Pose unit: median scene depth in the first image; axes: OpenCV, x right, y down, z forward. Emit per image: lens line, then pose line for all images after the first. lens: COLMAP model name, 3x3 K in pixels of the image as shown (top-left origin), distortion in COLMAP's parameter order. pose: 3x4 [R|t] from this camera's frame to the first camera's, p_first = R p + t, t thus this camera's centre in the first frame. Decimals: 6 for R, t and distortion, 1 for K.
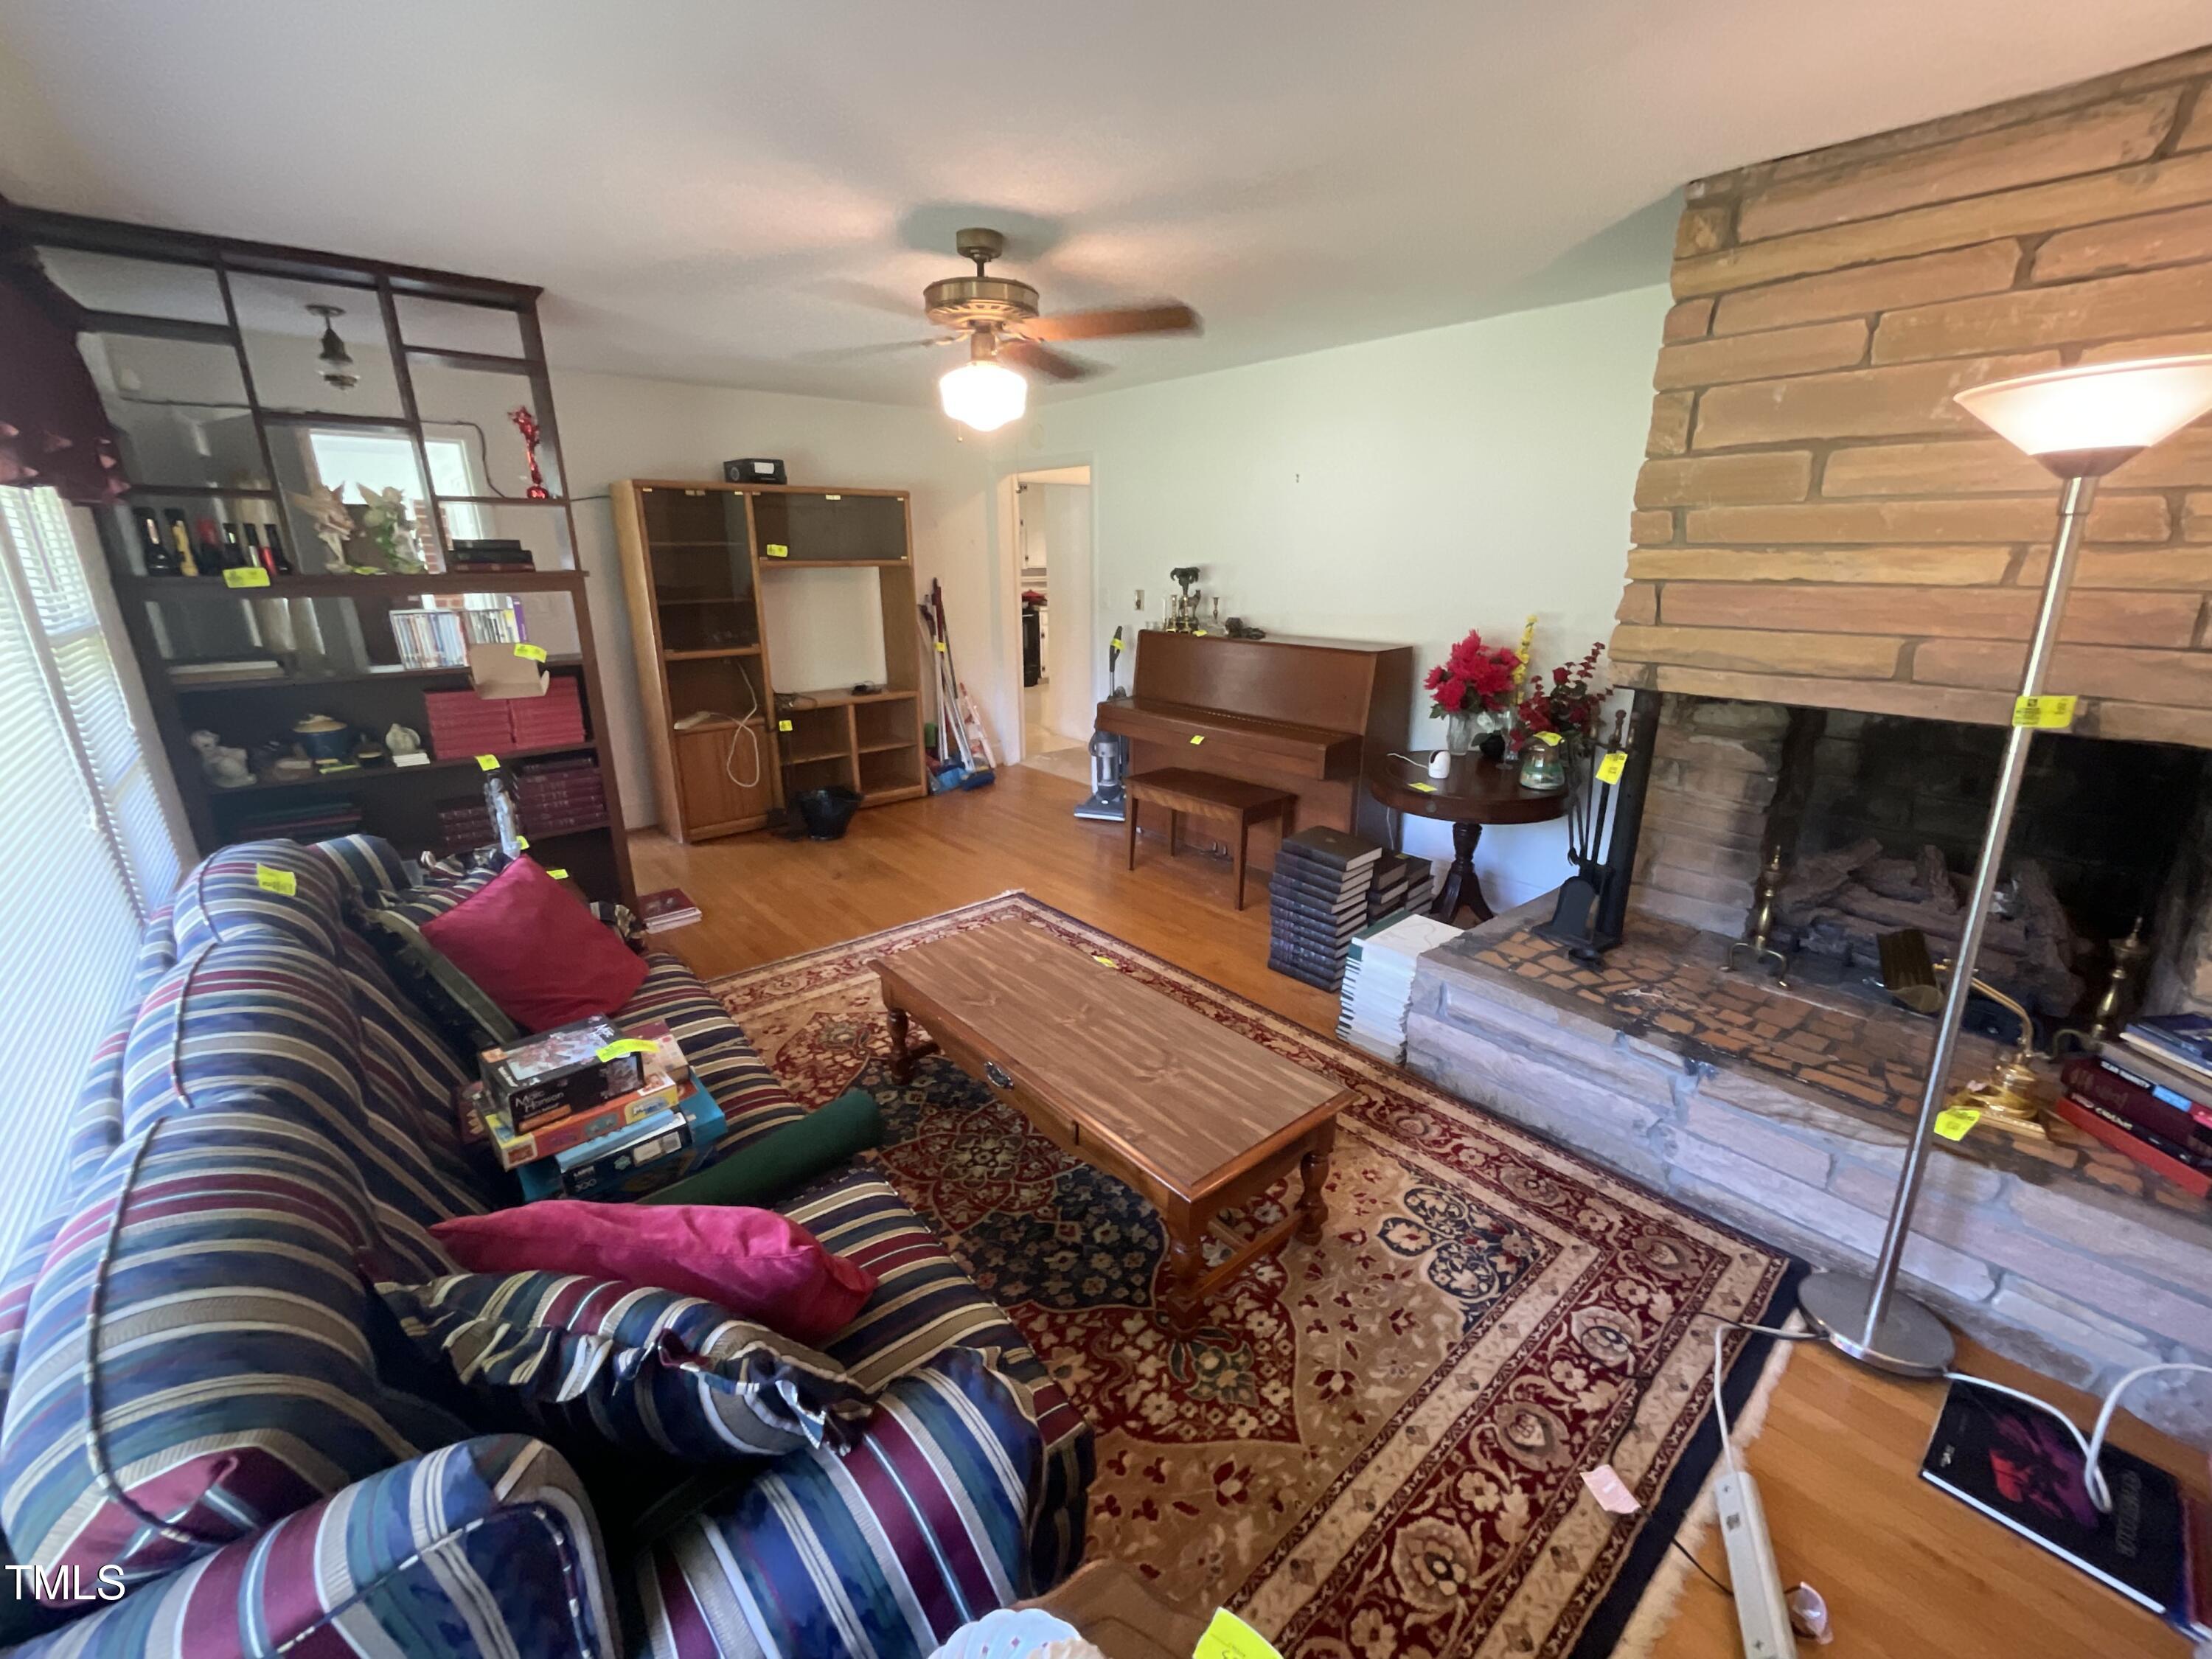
lens RADIAL K [[900.1, 0, 1106.0], [0, 900.1, 829.5], [0, 0, 1]] dist [0.007089, -0.000041]
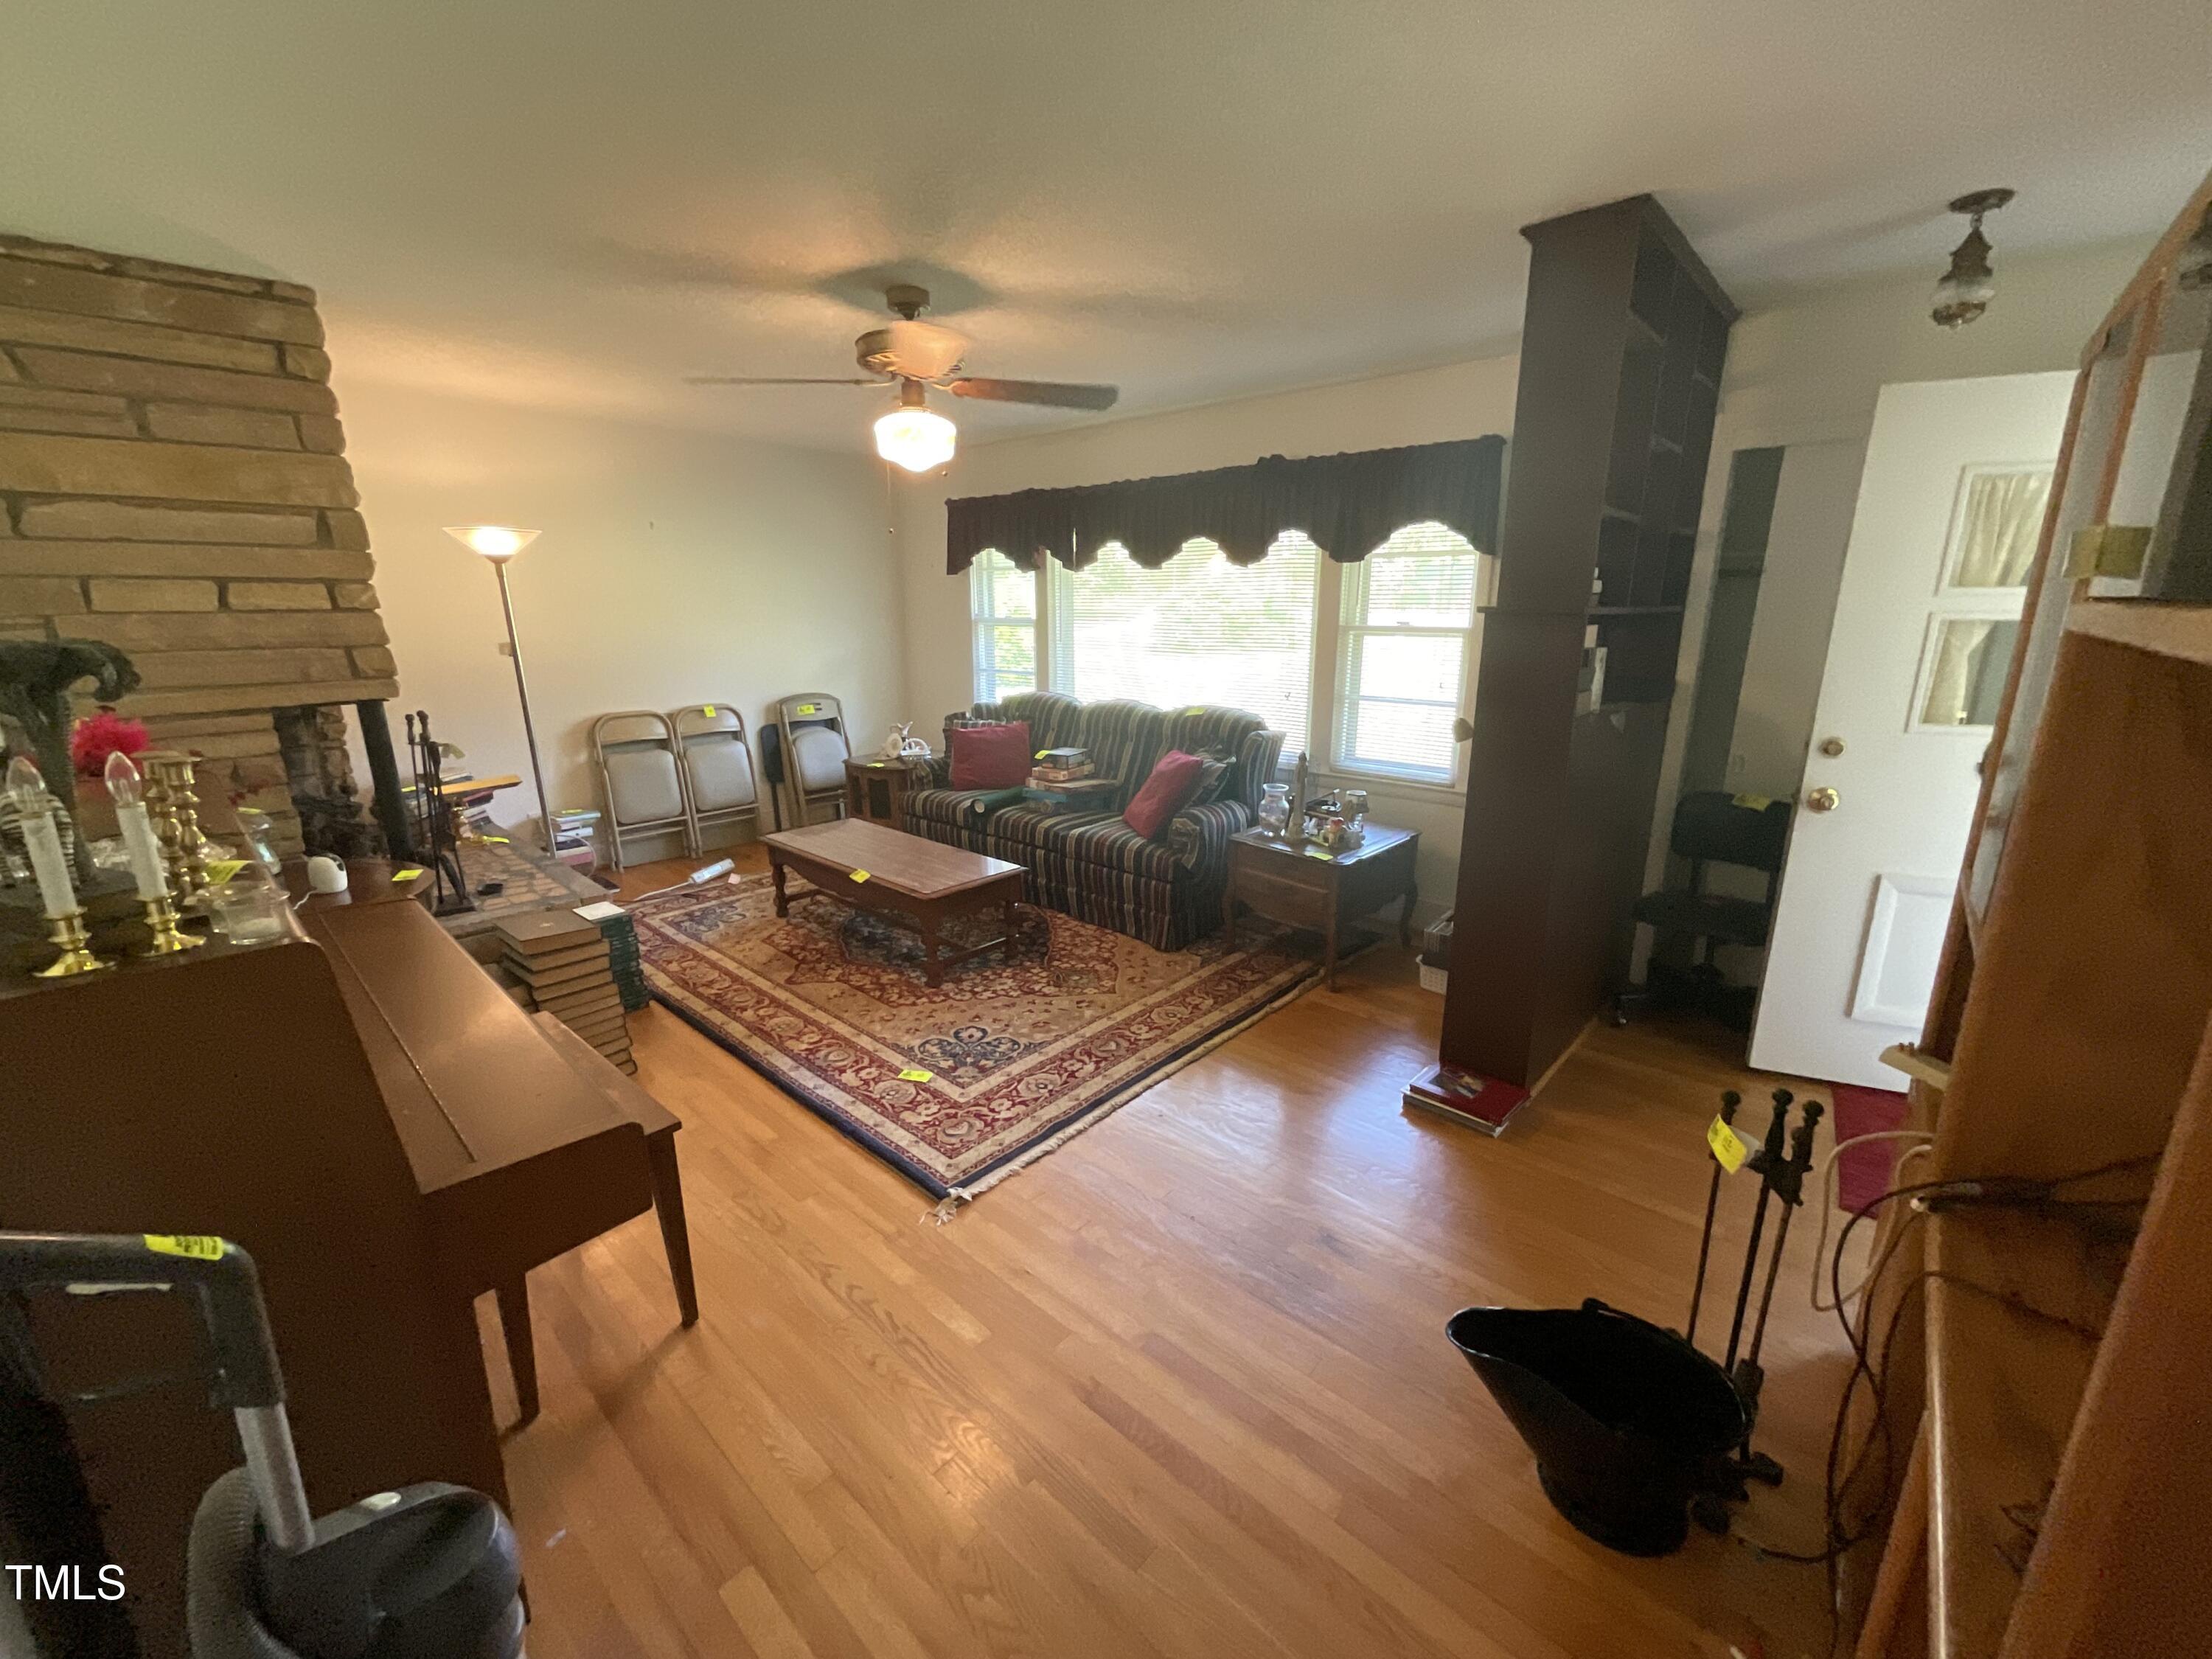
lens RADIAL K [[900.1, 0, 1106.0], [0, 900.1, 829.5], [0, 0, 1]] dist [0.007089, -0.000041]
pose [[-0.991675, 0.040532, -0.122218, -0.211351], [-0.029511, 0.852359, 0.522123, -0.642851], [0.125337, 0.521383, -0.844068, 2.132602]]
